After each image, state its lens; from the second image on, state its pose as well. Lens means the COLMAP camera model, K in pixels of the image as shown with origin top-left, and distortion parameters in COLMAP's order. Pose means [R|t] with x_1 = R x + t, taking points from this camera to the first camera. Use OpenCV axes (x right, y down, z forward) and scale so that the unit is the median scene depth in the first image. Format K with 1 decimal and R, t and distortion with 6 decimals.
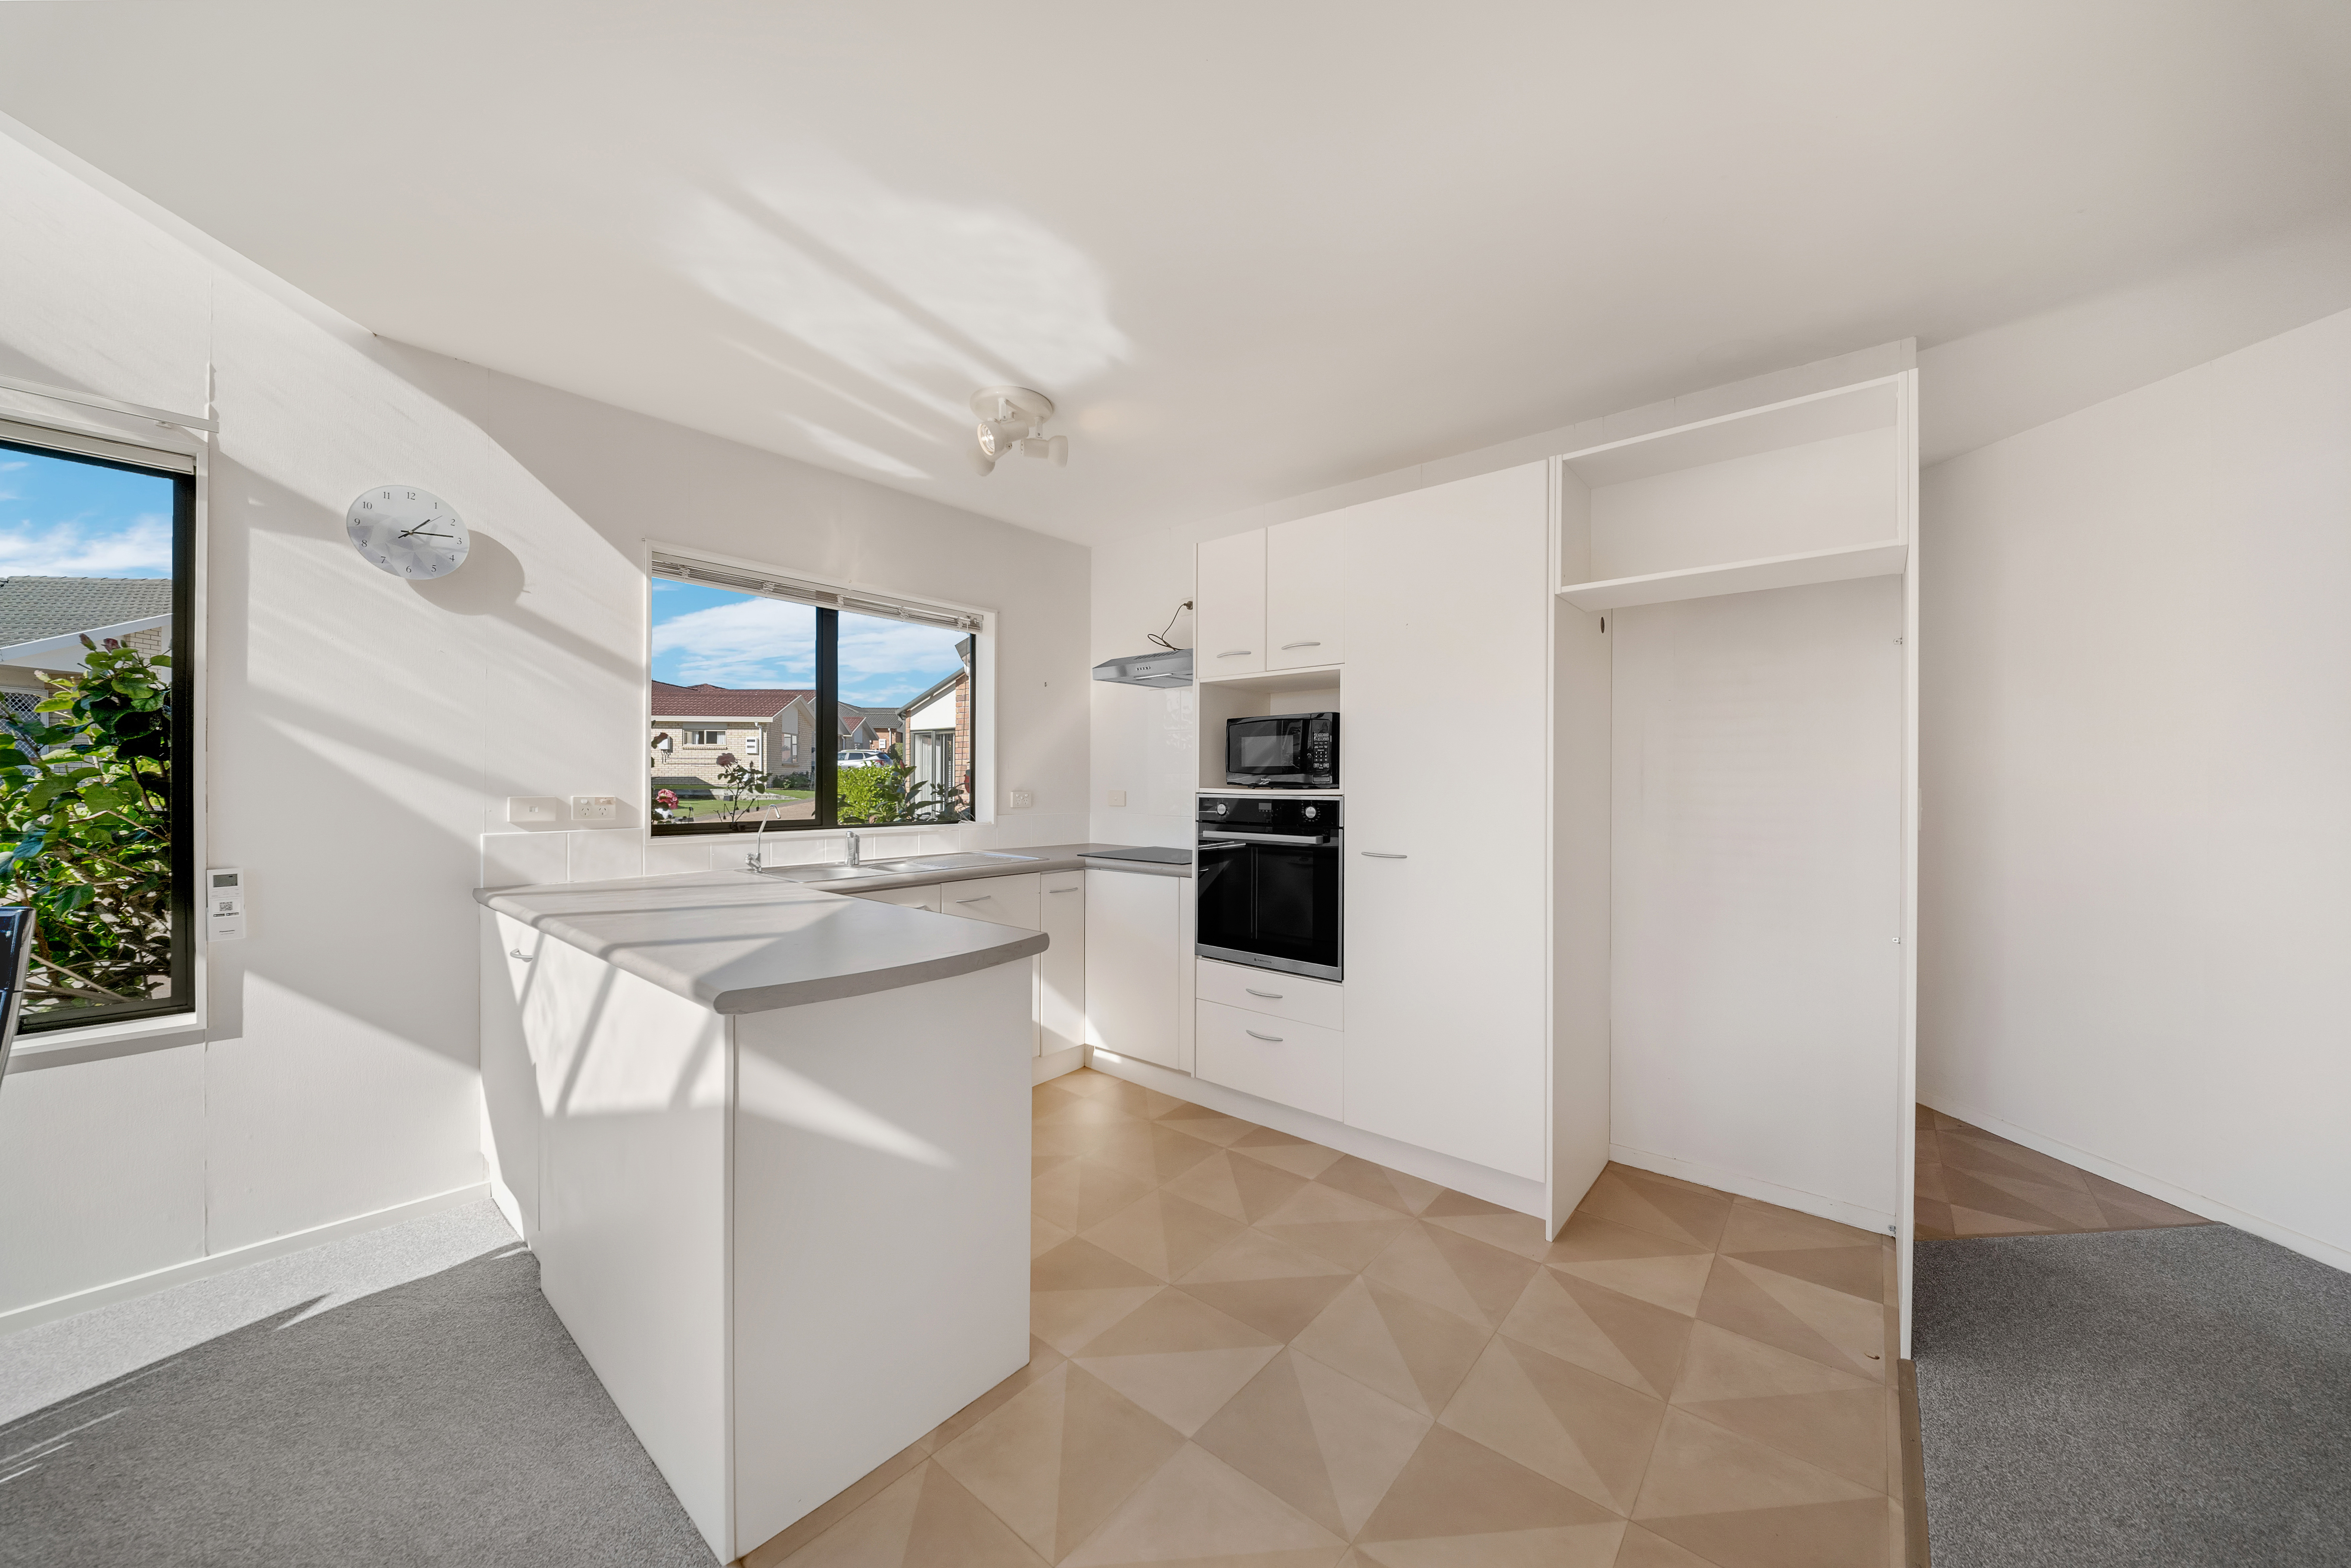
lens RADIAL K [[820.6, 0, 1176.2], [0, 820.6, 783.8], [0, 0, 1]] dist [-0.004827, -0.001536]
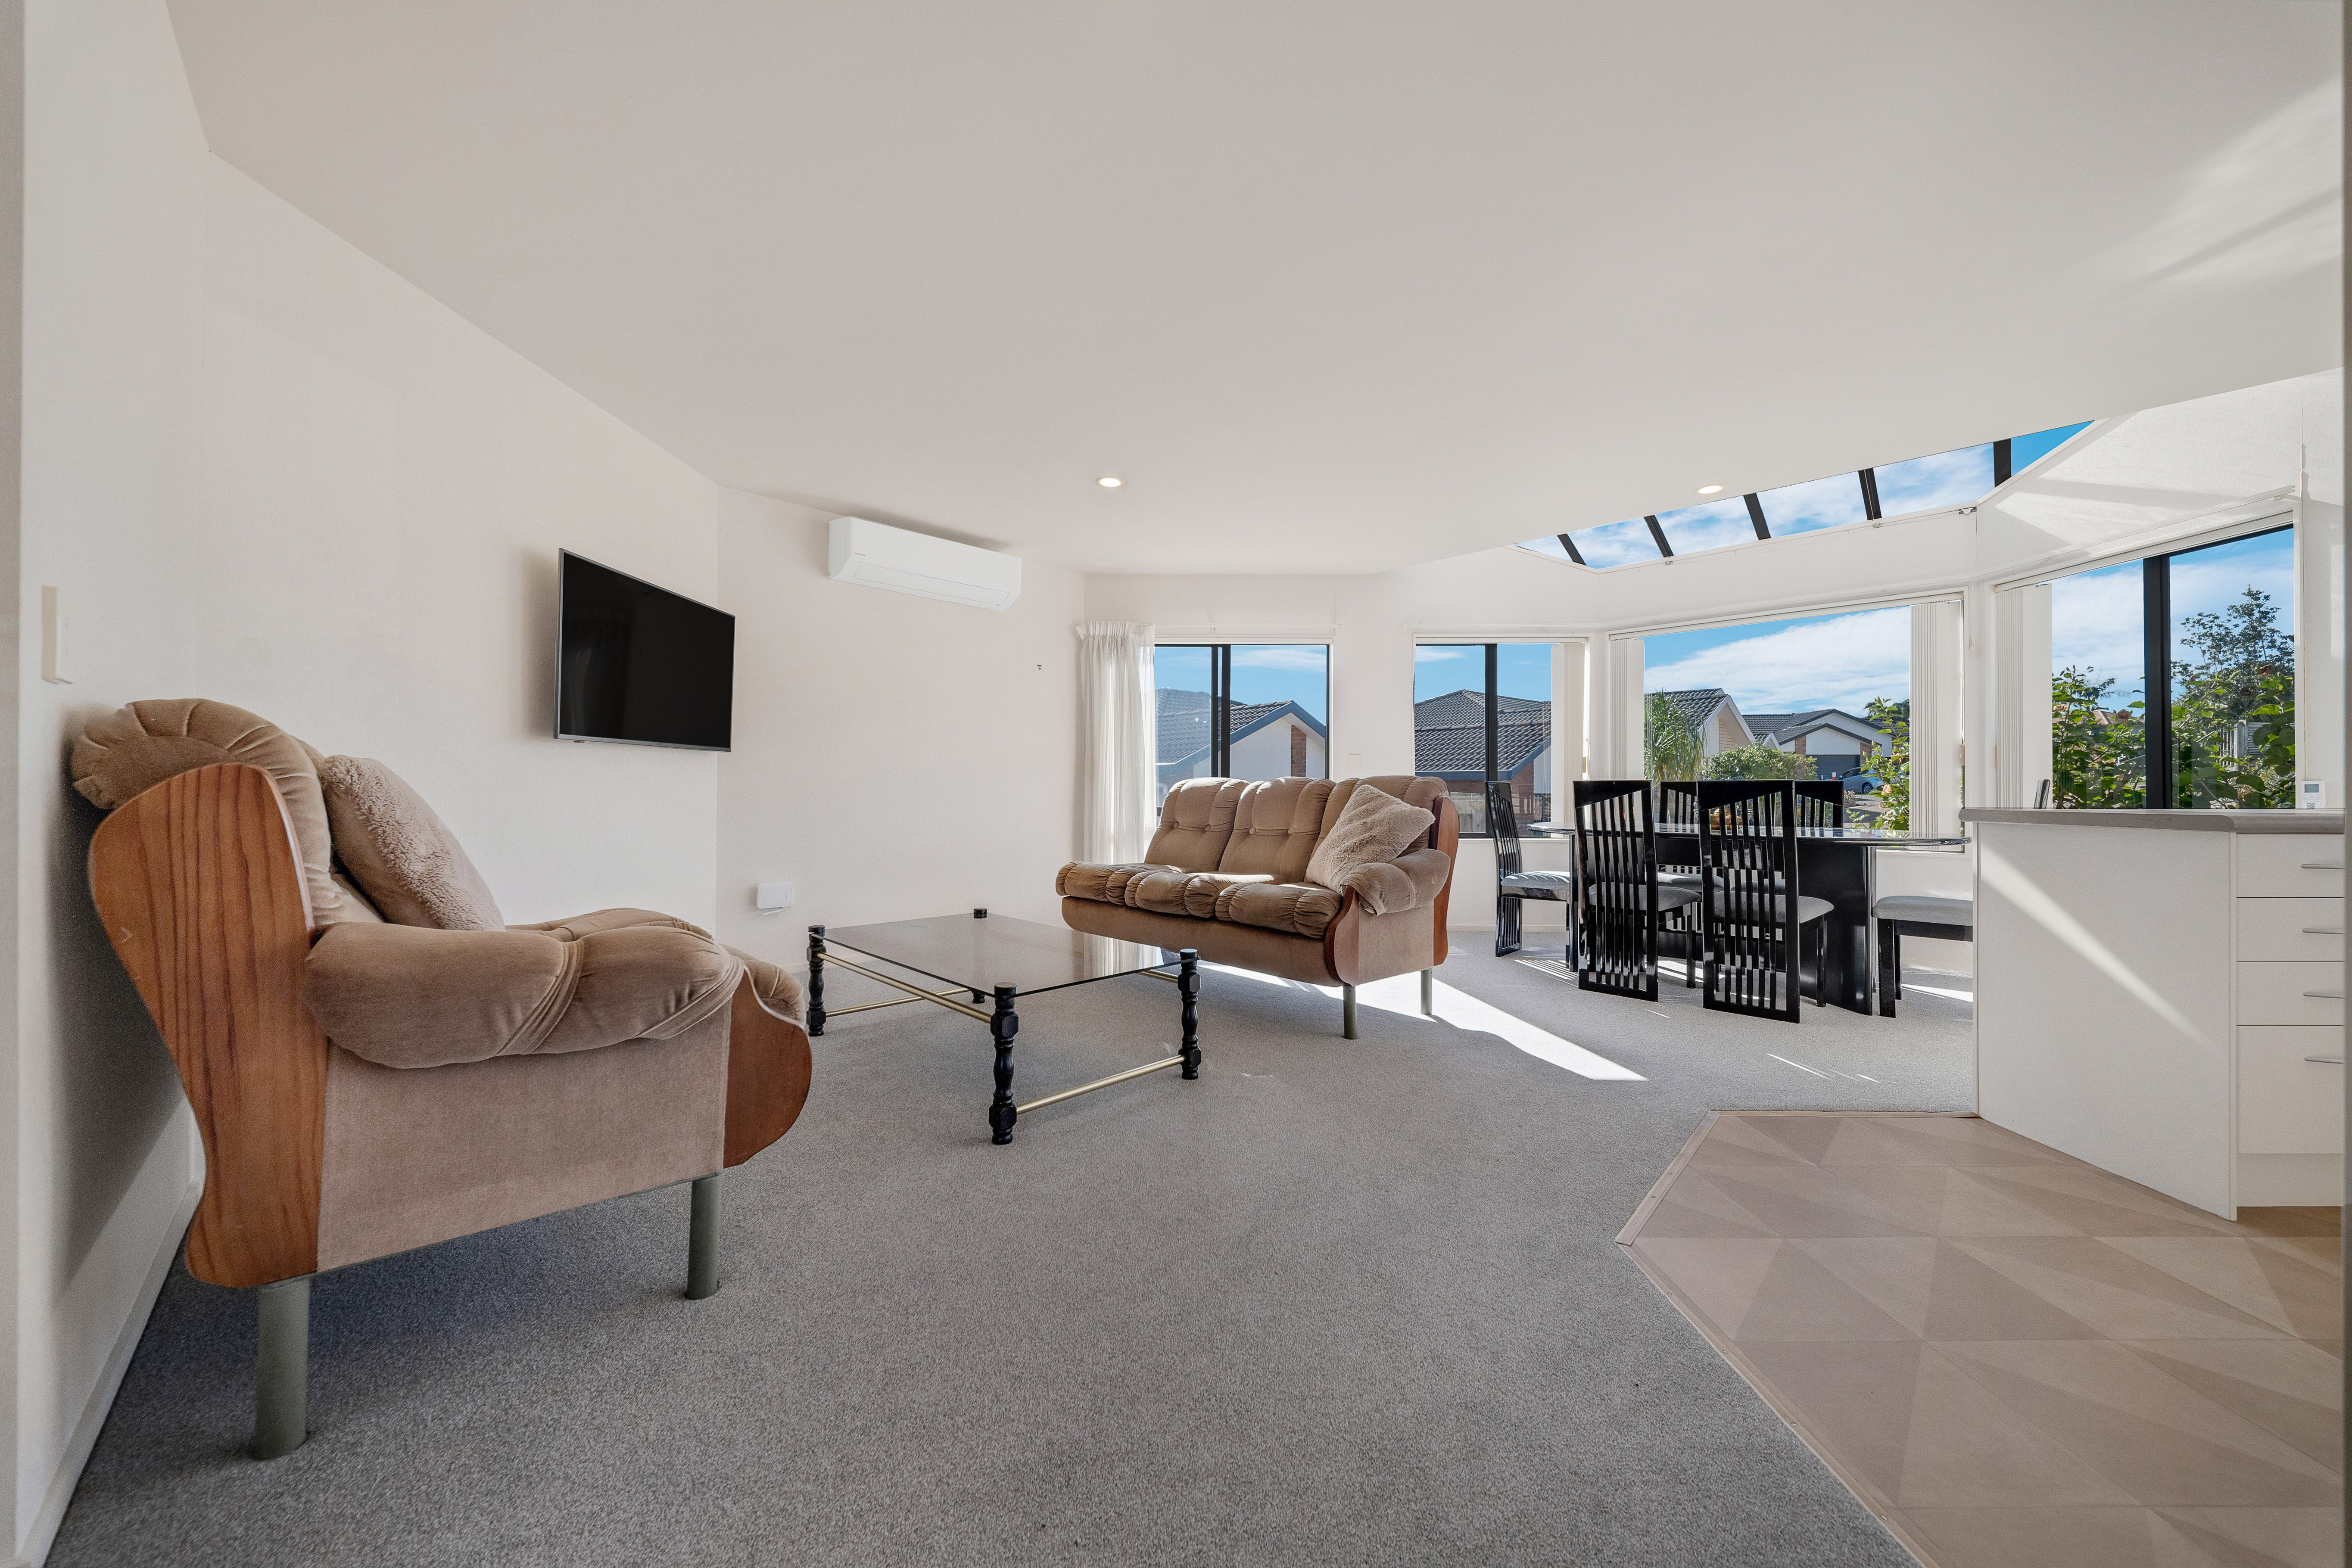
lens RADIAL K [[820.8, 0, 1180.3], [0, 820.8, 783.7], [0, 0, 1]] dist [-0.004827, -0.001536]
pose [[-0.768076, -0.012500, -0.640237, 1.061735], [-0.006727, 0.999912, -0.011452, 0.111397], [0.640323, -0.004489, -0.768092, 0.646030]]
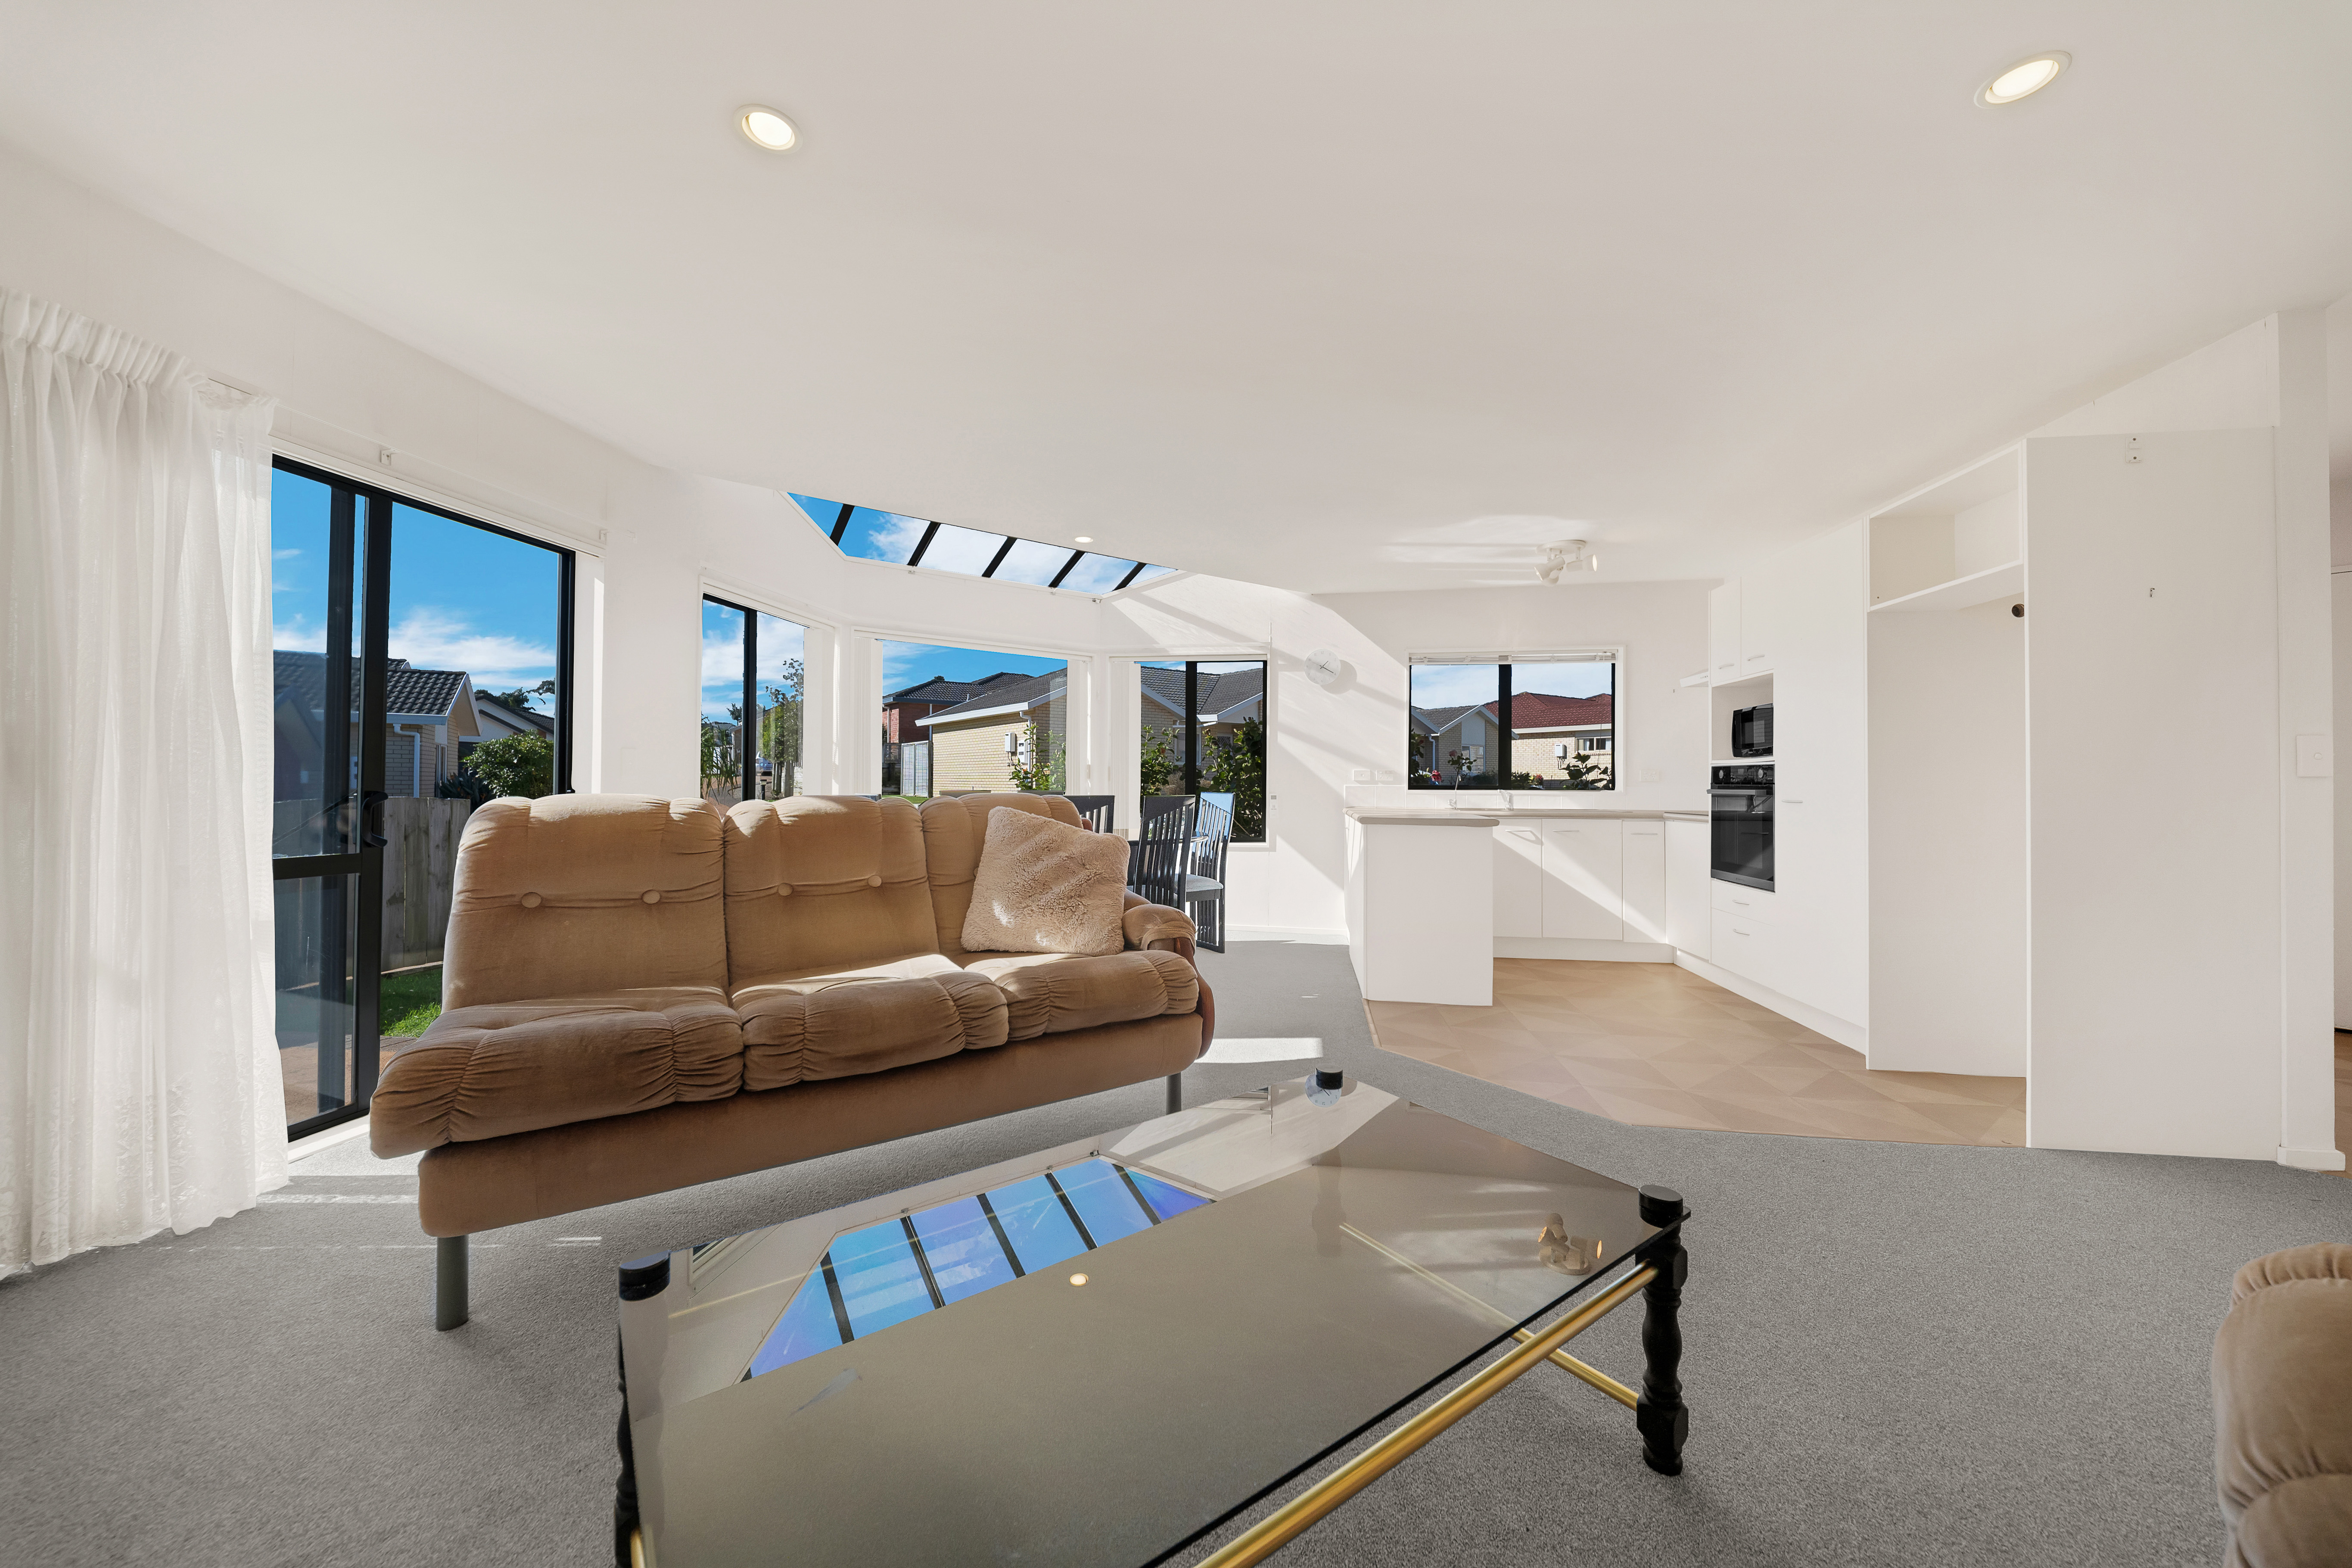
lens RADIAL K [[820.9, 0, 1169.1], [0, 820.9, 777.8], [0, 0, 1]] dist [-0.004827, -0.001536]
pose [[0.513783, -0.008603, -0.857877, 0.915783], [-0.004835, 0.999905, -0.012923, 0.069686], [0.857907, 0.010787, 0.513692, -0.656302]]
